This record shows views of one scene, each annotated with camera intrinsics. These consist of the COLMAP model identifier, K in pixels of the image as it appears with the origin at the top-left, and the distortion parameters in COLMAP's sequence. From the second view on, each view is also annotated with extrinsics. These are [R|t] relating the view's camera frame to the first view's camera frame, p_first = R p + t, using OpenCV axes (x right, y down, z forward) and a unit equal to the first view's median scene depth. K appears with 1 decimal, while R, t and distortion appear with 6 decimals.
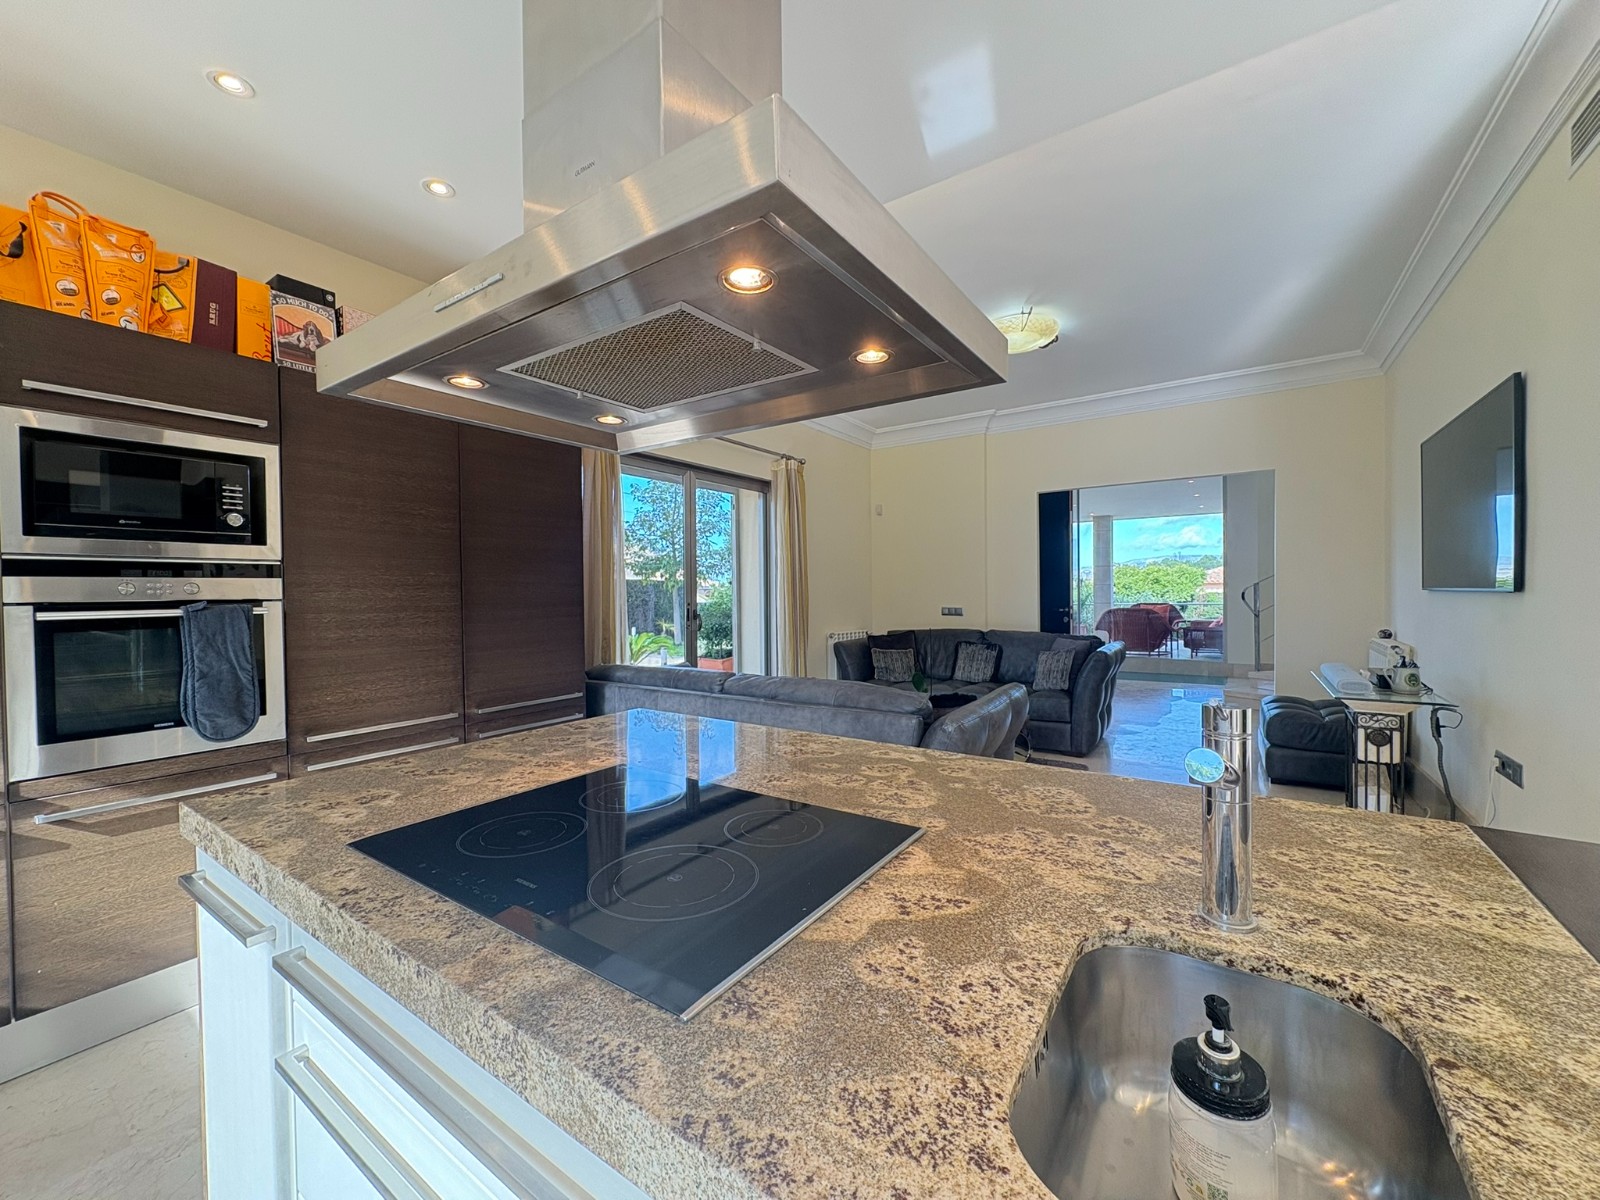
lens RADIAL K [[637.9, 0, 800.0], [0, 637.9, 600.0], [0, 0, 1]] dist [-0.000261, -0.000284]
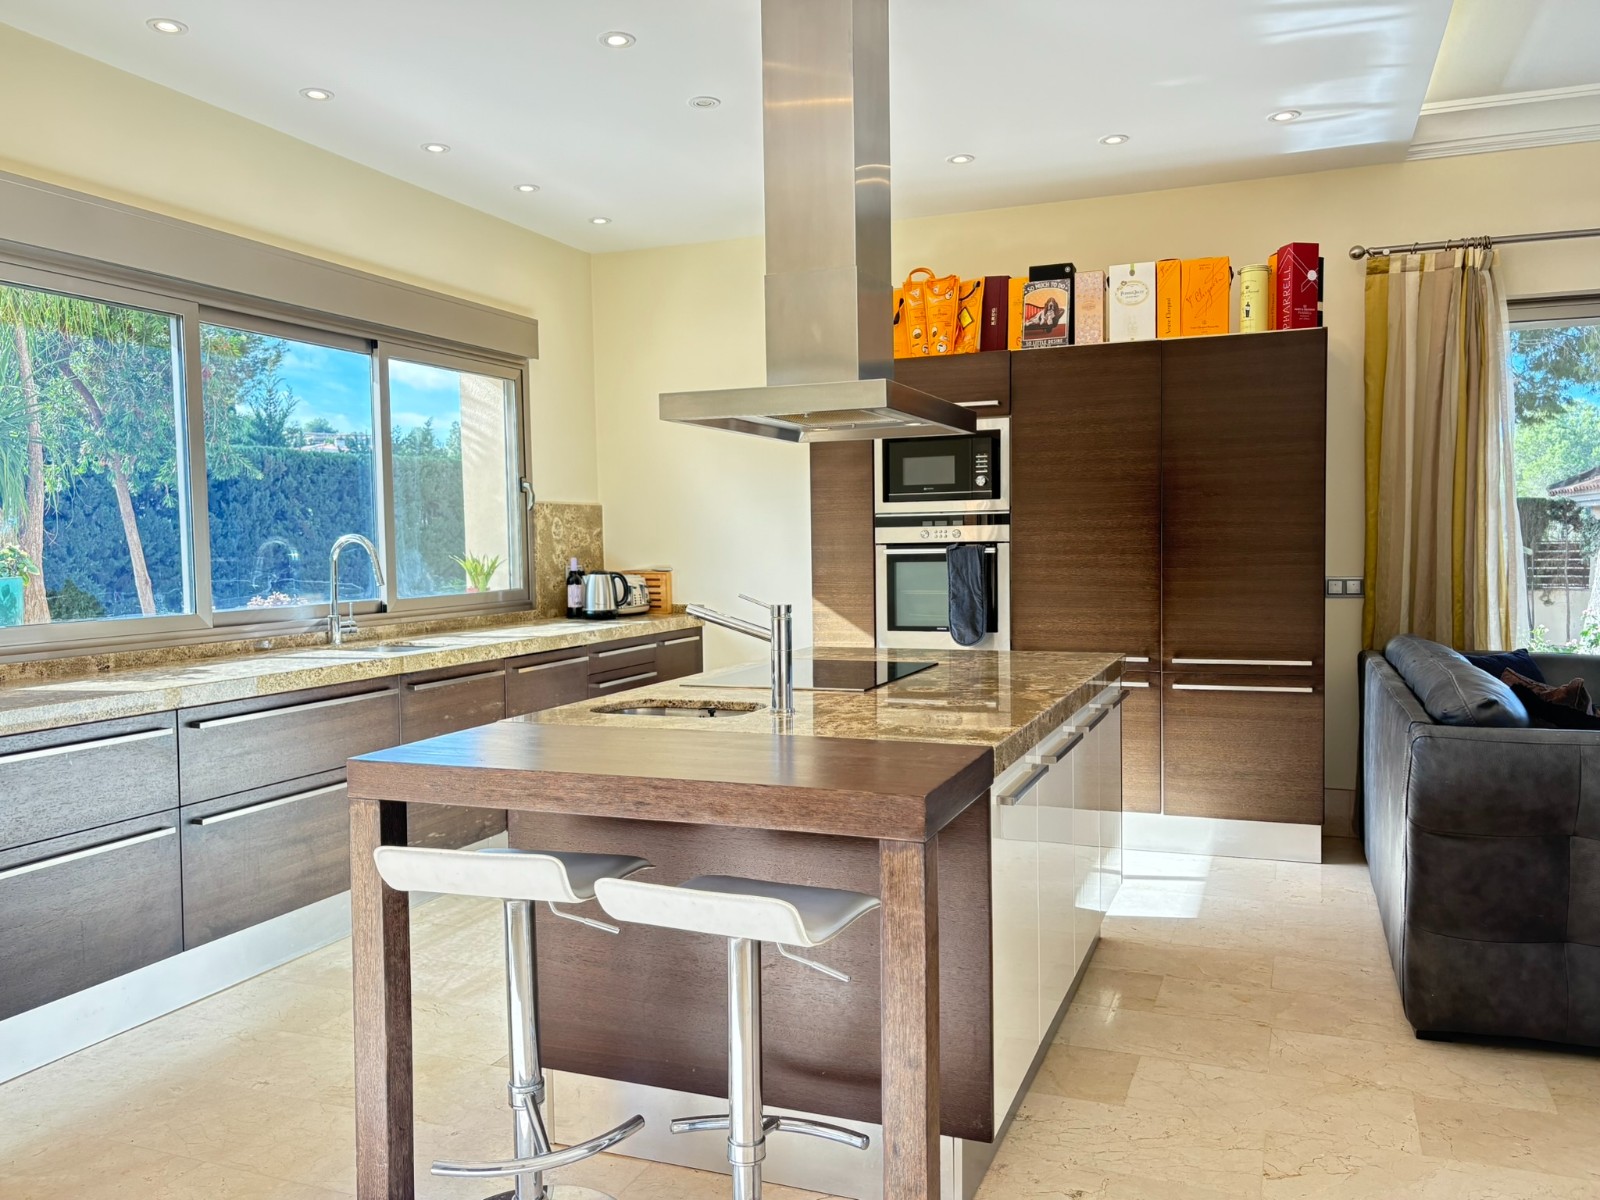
lens RADIAL K [[1221.3, 0, 800.0], [0, 1221.3, 600.0], [0, 0, 1]] dist [0.033220, -0.008446]
pose [[0.222555, 0.058663, -0.973154, 1.400625], [-0.001407, 0.998206, 0.059851, -0.028810], [0.974919, -0.011951, 0.222238, 0.070242]]
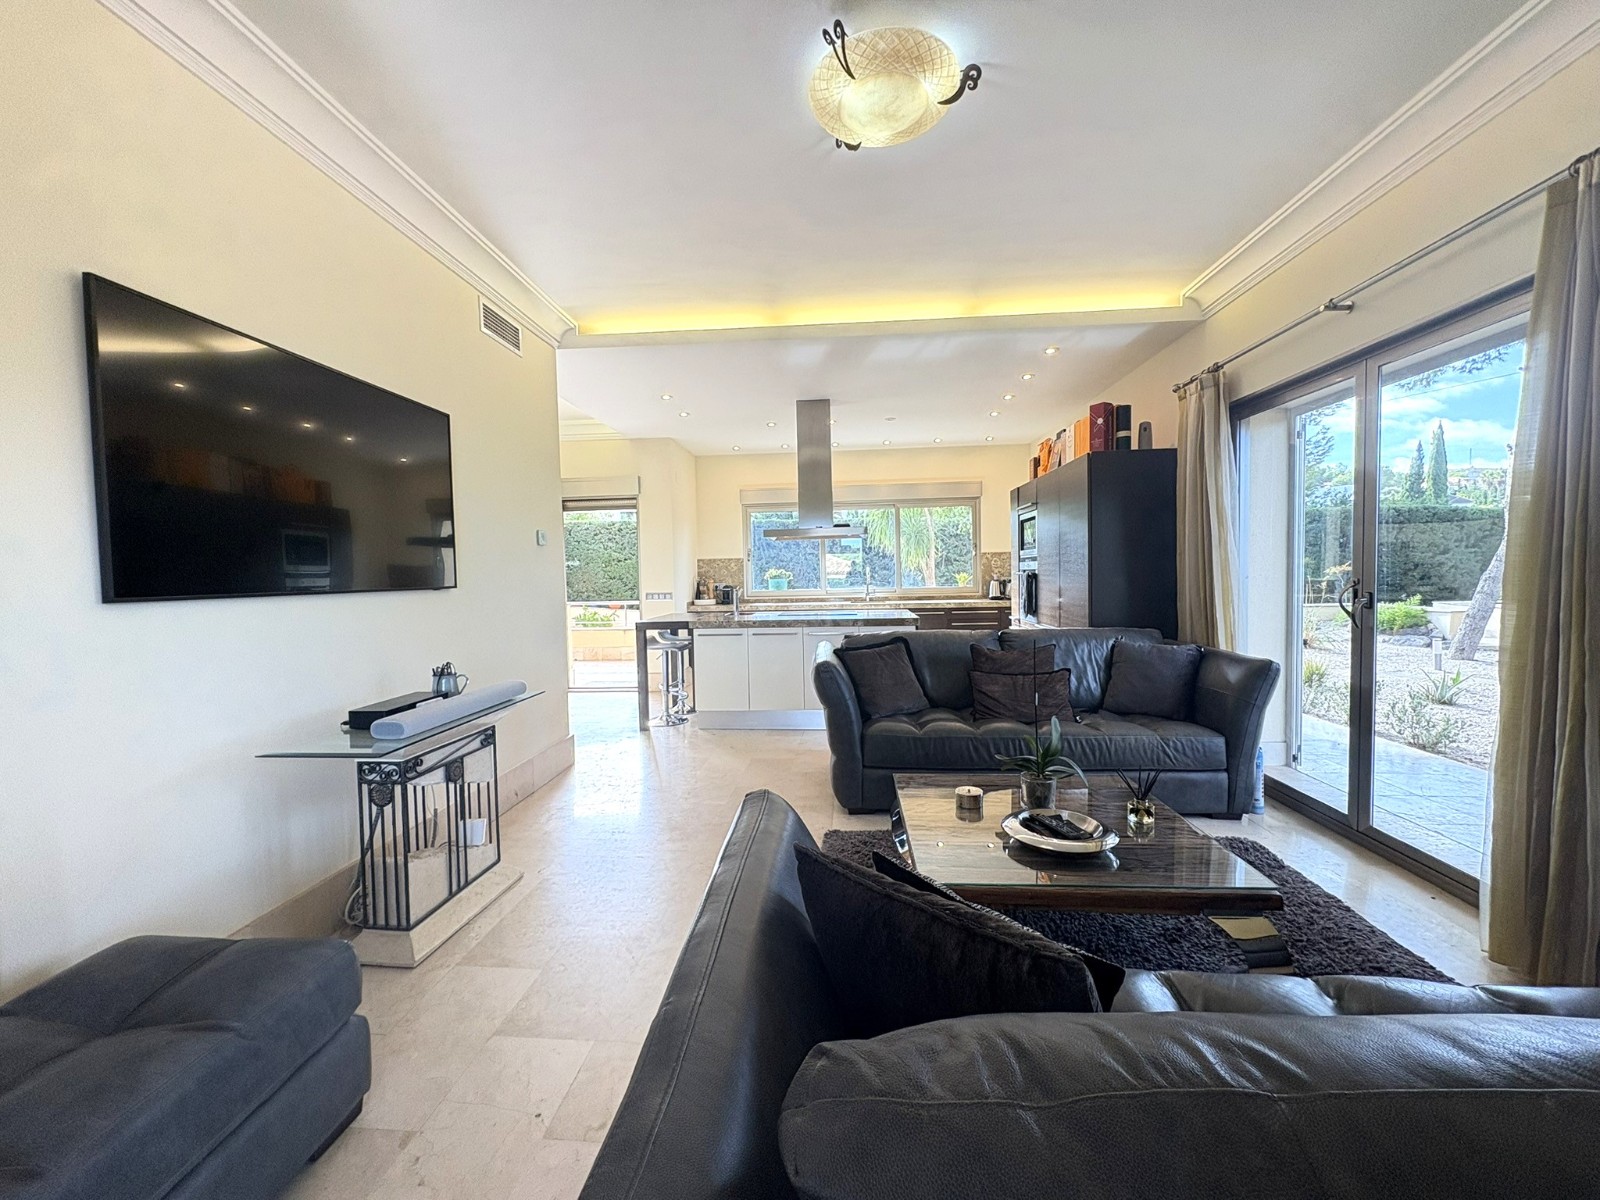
lens RADIAL K [[637.9, 0, 800.0], [0, 637.9, 600.0], [0, 0, 1]] dist [-0.000261, -0.000284]
pose [[-0.863645, 0.052436, -0.501366, 1.298506], [0.022022, 0.997550, 0.066396, -0.065542], [0.503620, 0.046301, -0.862684, 2.729572]]
